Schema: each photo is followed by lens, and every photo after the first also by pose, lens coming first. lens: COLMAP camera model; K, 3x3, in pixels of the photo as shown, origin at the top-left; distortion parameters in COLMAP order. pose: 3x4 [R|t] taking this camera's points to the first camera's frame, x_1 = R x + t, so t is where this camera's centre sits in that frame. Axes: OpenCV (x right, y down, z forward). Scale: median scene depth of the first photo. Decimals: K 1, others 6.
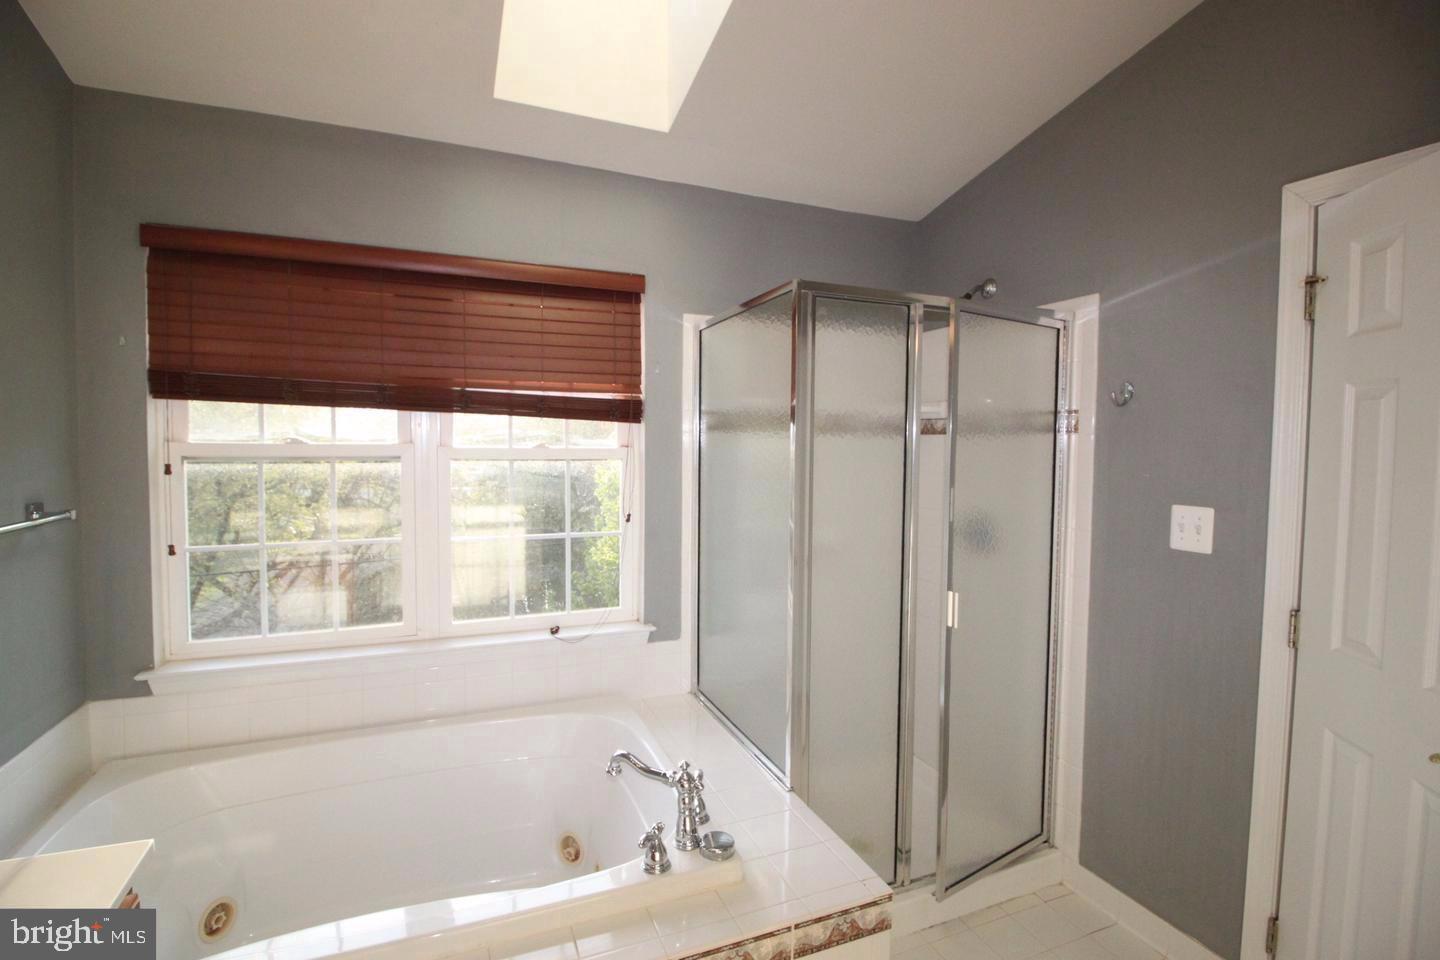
lens RADIAL K [[651.6, 0, 720.0], [0, 651.6, 480.0], [0, 0, 1]] dist [0.000759, 0.000204]
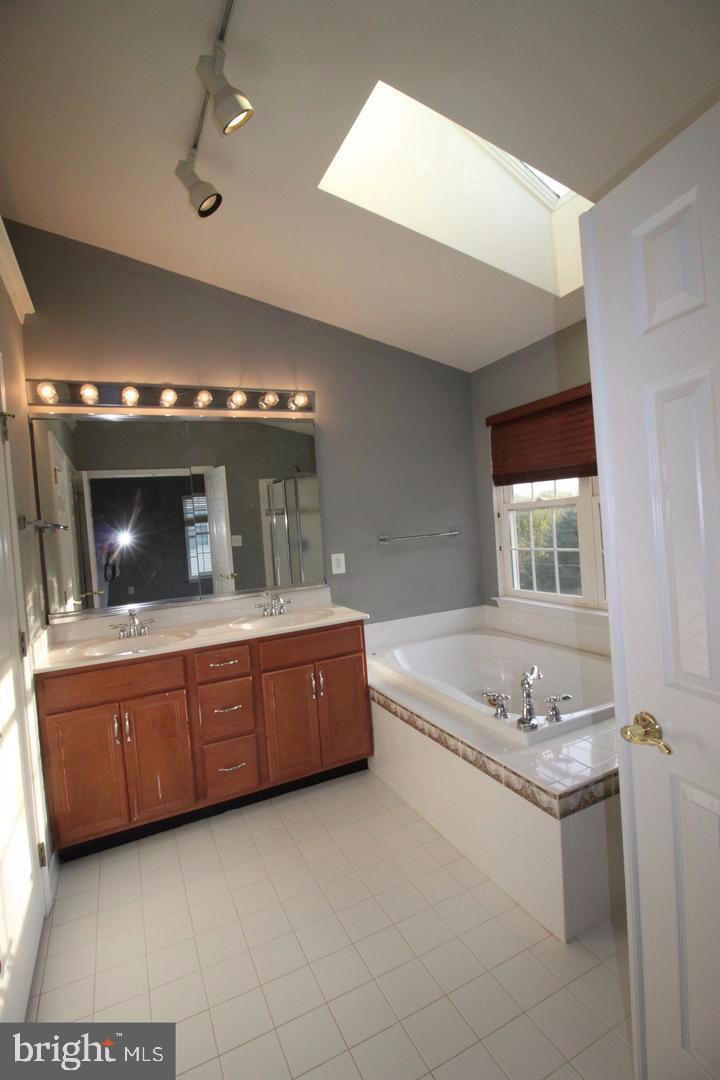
lens RADIAL K [[505.6, 0, 360.0], [0, 505.6, 540.0], [0, 0, 1]] dist [0.000314, -0.013198]
pose [[0.067179, 0.029873, -0.997294, 1.010011], [0.030358, 0.999028, 0.031970, -0.000254], [0.997279, -0.032424, 0.066206, 0.364594]]
